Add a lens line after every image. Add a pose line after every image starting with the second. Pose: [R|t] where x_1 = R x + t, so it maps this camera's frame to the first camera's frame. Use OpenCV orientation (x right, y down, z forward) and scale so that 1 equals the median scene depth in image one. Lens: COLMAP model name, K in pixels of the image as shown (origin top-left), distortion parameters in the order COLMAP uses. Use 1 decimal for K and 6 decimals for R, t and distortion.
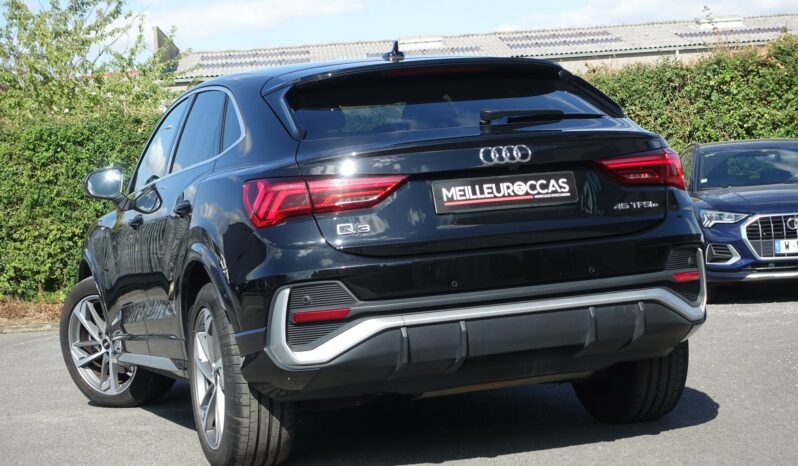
lens RADIAL K [[1845.9, 0, 399.0], [0, 1845.9, 233.0], [0, 0, 1]] dist [-0.048377, -0.760573]
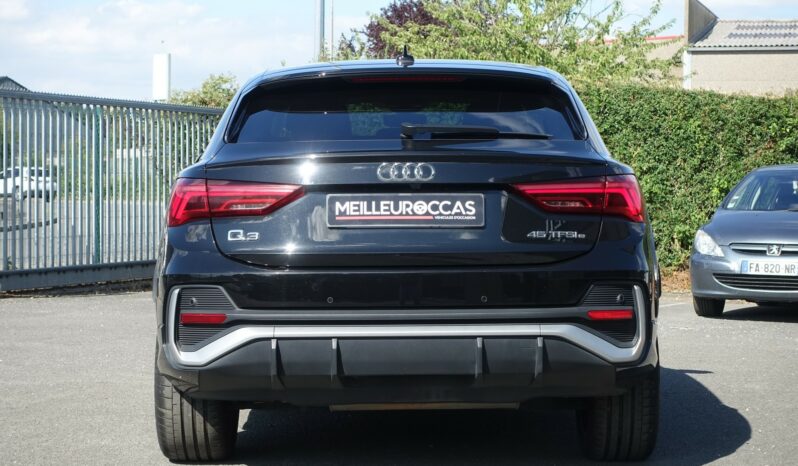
lens RADIAL K [[1845.9, 0, 399.0], [0, 1845.9, 233.0], [0, 0, 1]] dist [-0.048377, -0.760573]
pose [[0.937504, 0.084341, -0.337599, 0.381858], [-0.076368, 0.996398, 0.036854, -0.045707], [0.339492, -0.008769, 0.940568, 0.085772]]
